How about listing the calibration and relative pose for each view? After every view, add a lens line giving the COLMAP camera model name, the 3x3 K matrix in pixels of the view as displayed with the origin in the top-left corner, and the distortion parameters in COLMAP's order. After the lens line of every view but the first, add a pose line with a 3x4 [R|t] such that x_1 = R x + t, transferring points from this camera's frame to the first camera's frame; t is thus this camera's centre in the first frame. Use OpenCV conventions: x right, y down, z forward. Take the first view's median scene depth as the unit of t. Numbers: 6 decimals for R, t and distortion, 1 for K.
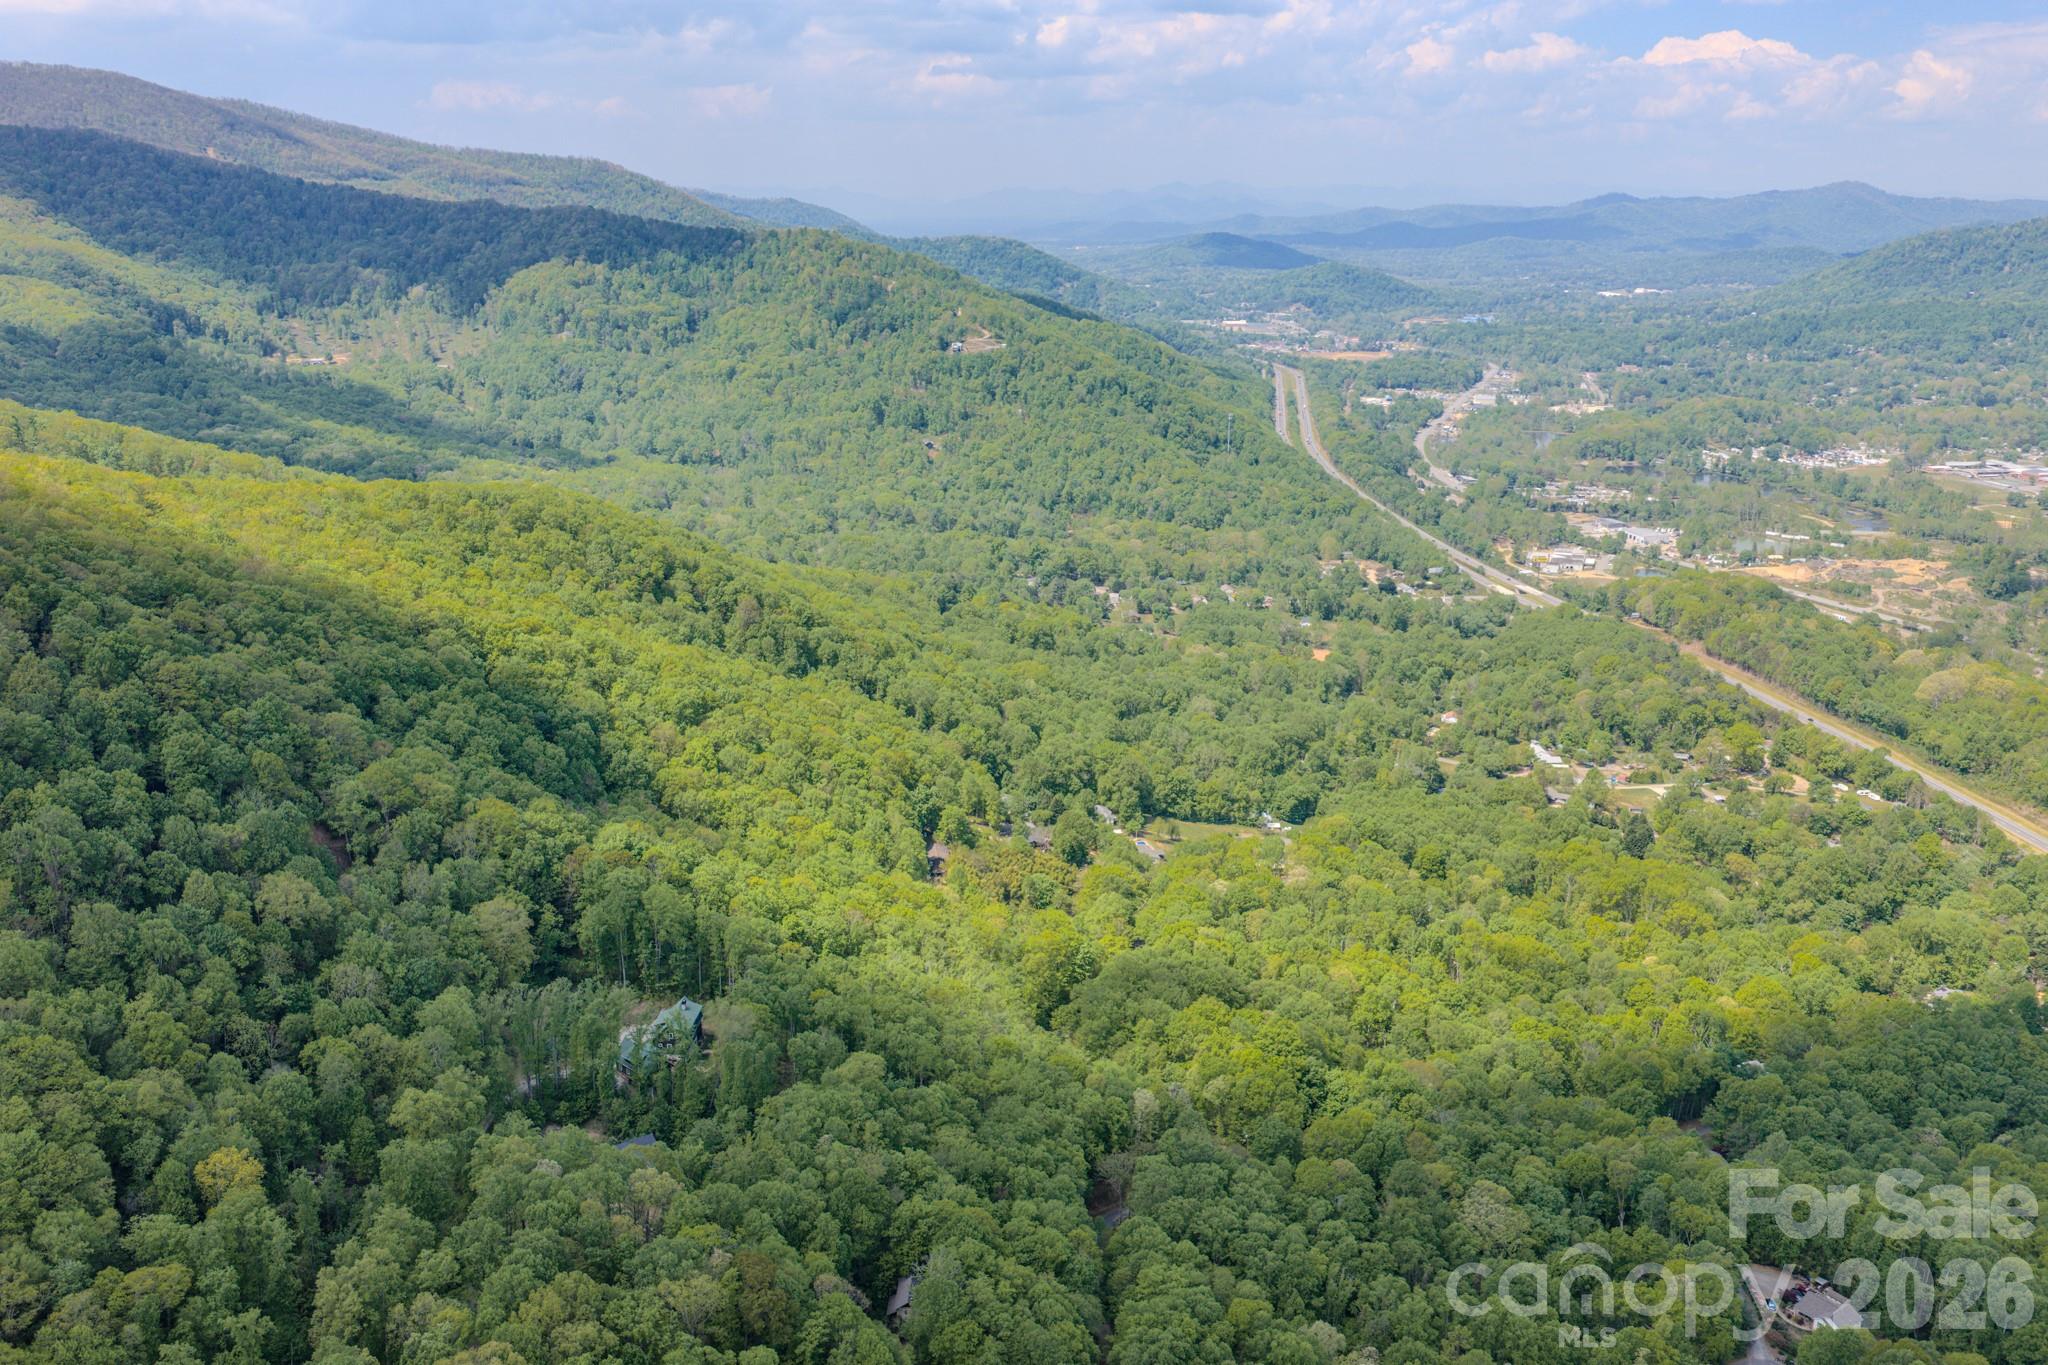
lens RADIAL K [[1693.6, 0, 1030.5], [0, 1693.6, 690.3], [0, 0, 1]] dist [0.019053, -0.030497]
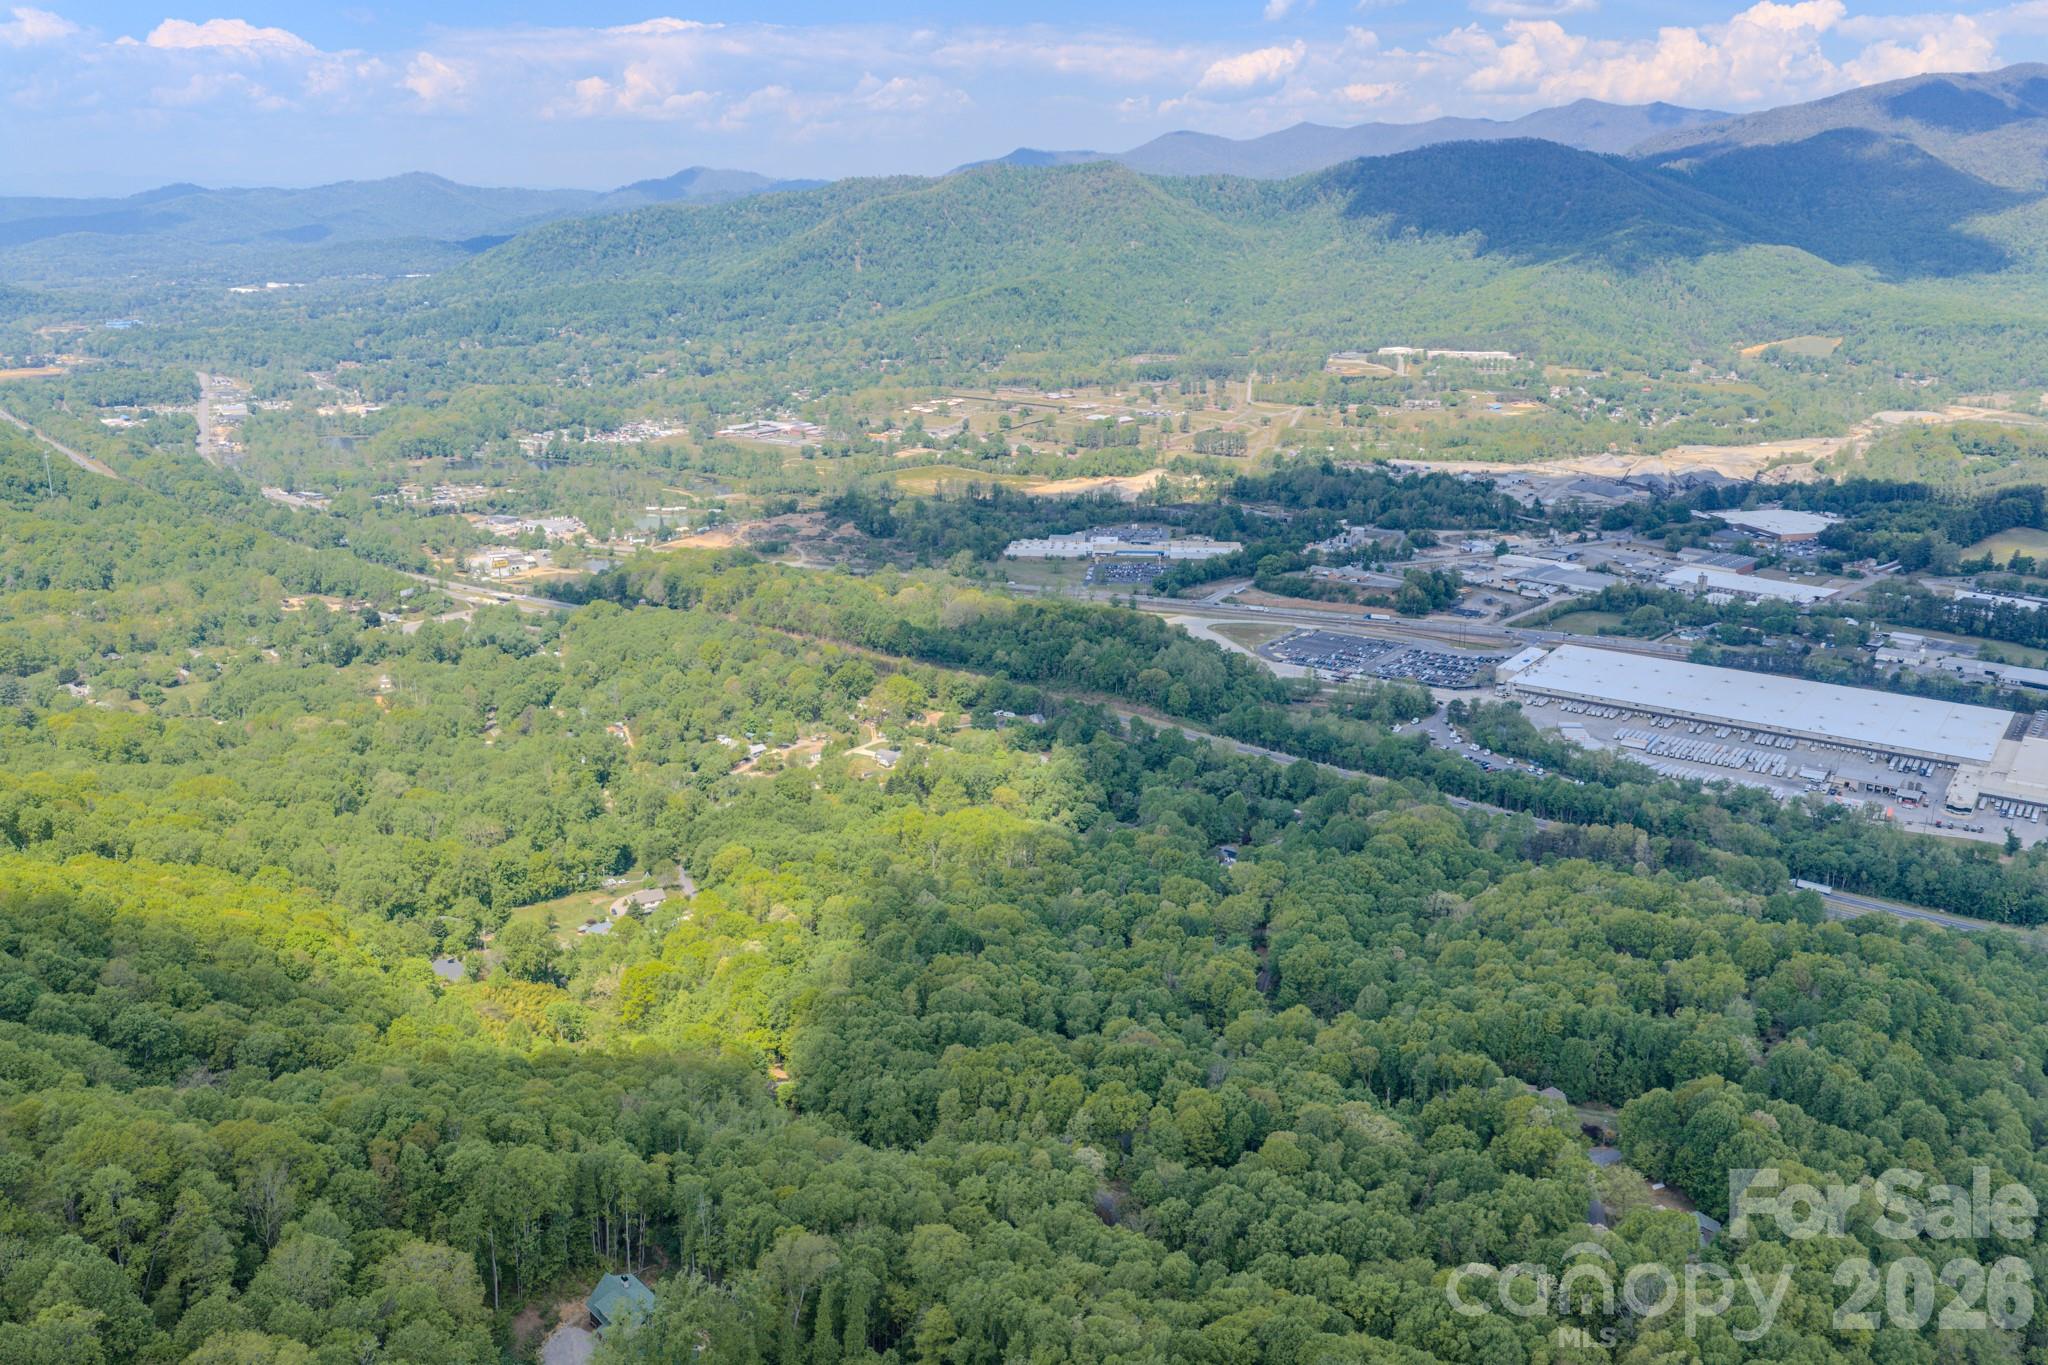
lens RADIAL K [[1693.6, 0, 1036.0], [0, 1693.6, 682.6], [0, 0, 1]] dist [0.019053, -0.030497]
pose [[0.704610, -0.200971, 0.680540, -0.107841], [0.200289, 0.976386, 0.080963, -0.019450], [-0.680741, 0.079257, 0.728224, 0.063472]]
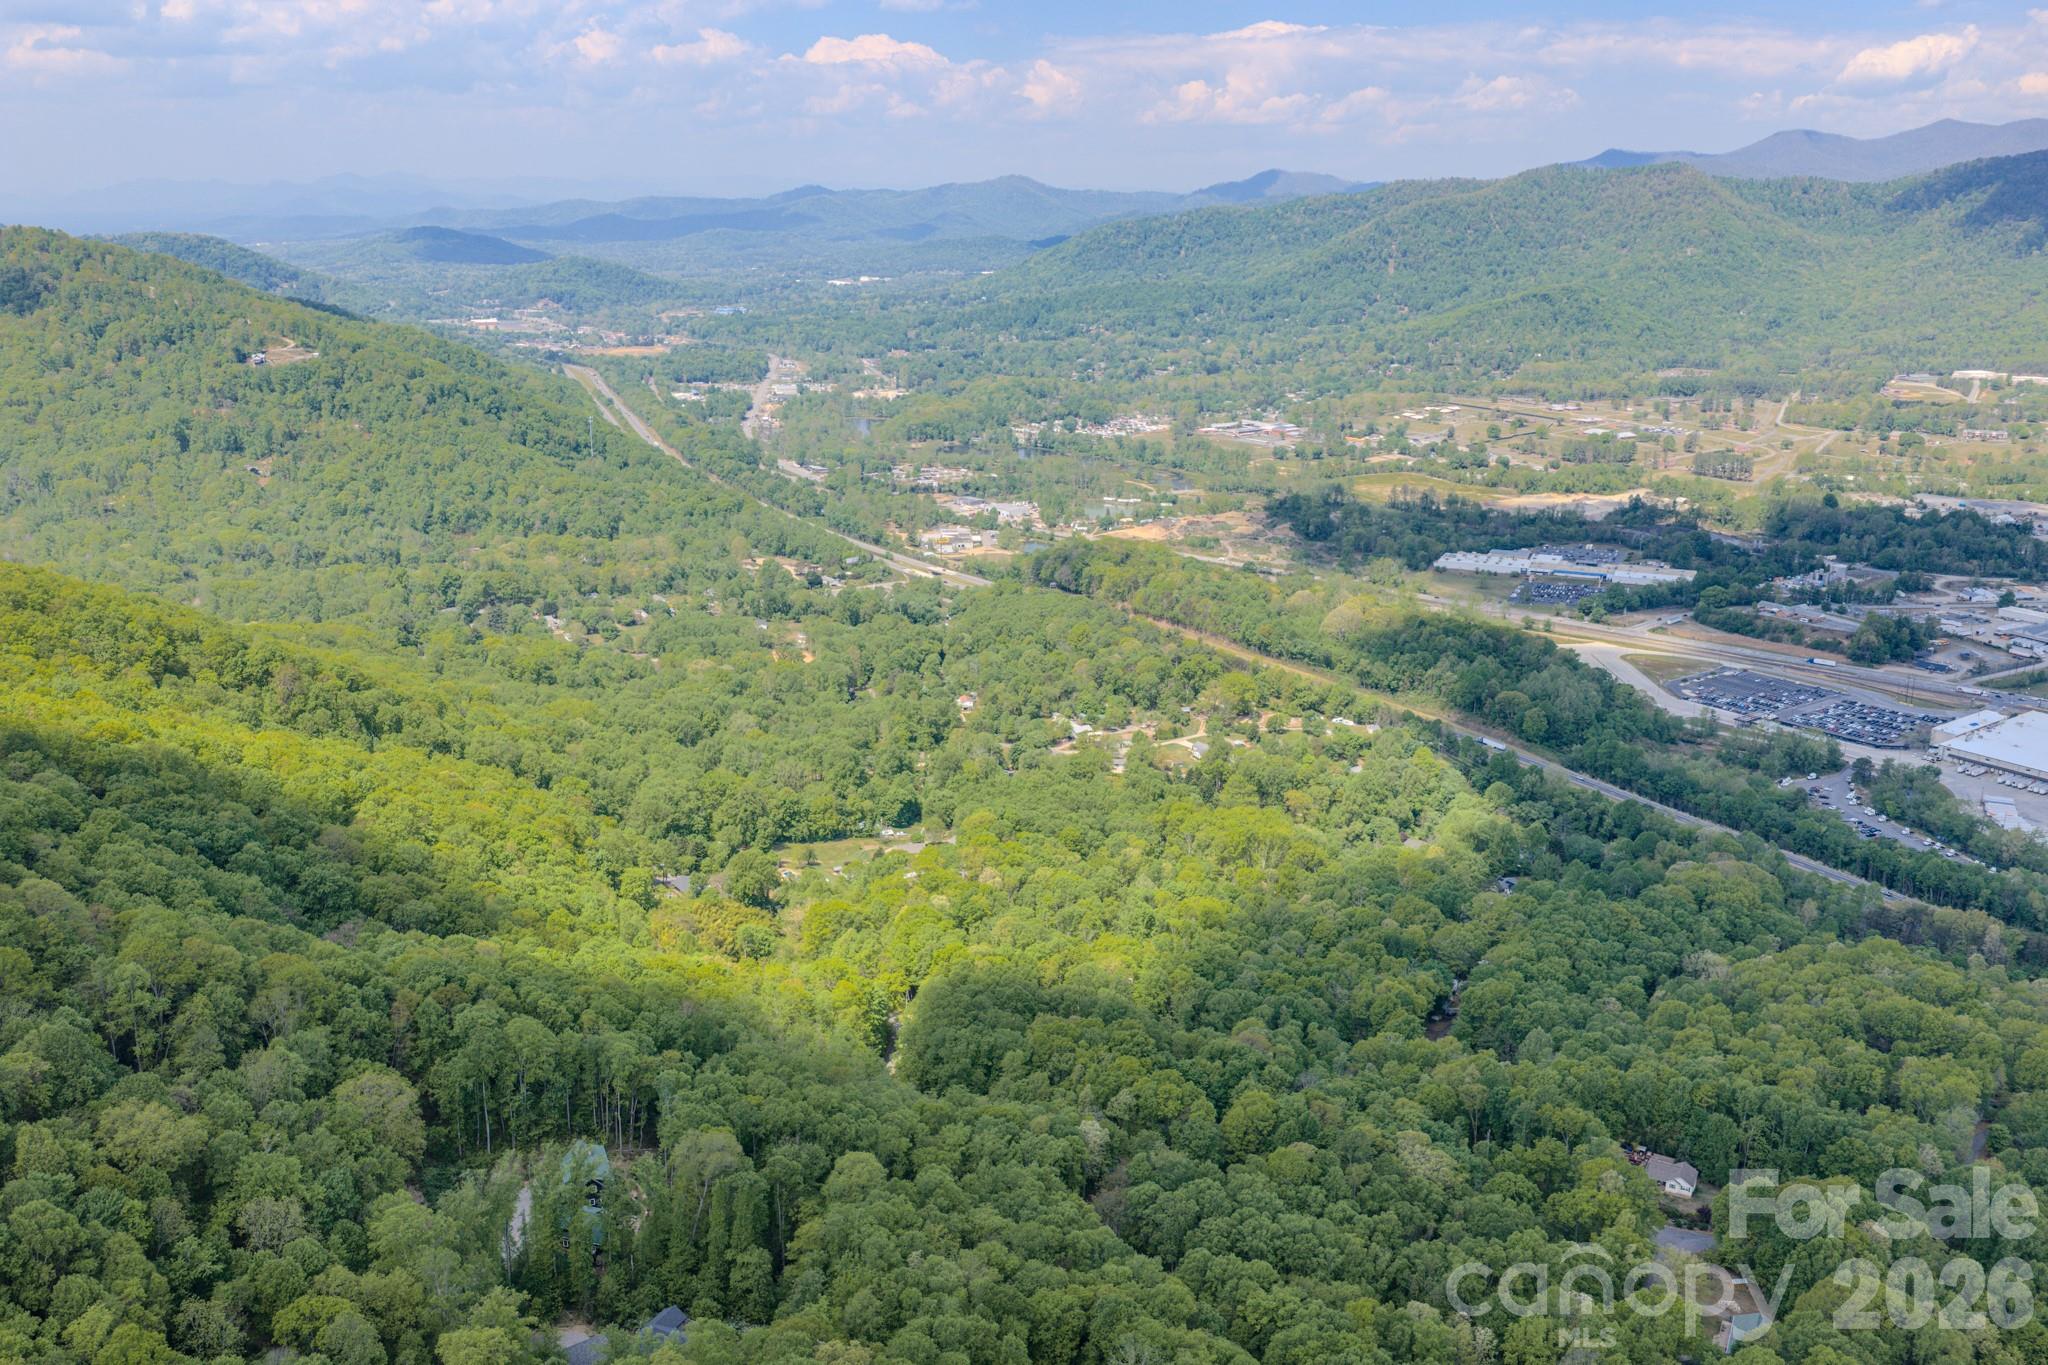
lens RADIAL K [[1693.6, 0, 1032.8], [0, 1693.6, 686.2], [0, 0, 1]] dist [0.019053, -0.030497]
pose [[0.897934, -0.123680, 0.422395, -0.067784], [0.122815, 0.991995, 0.029382, -0.008441], [-0.422647, 0.025494, 0.905936, 0.026993]]
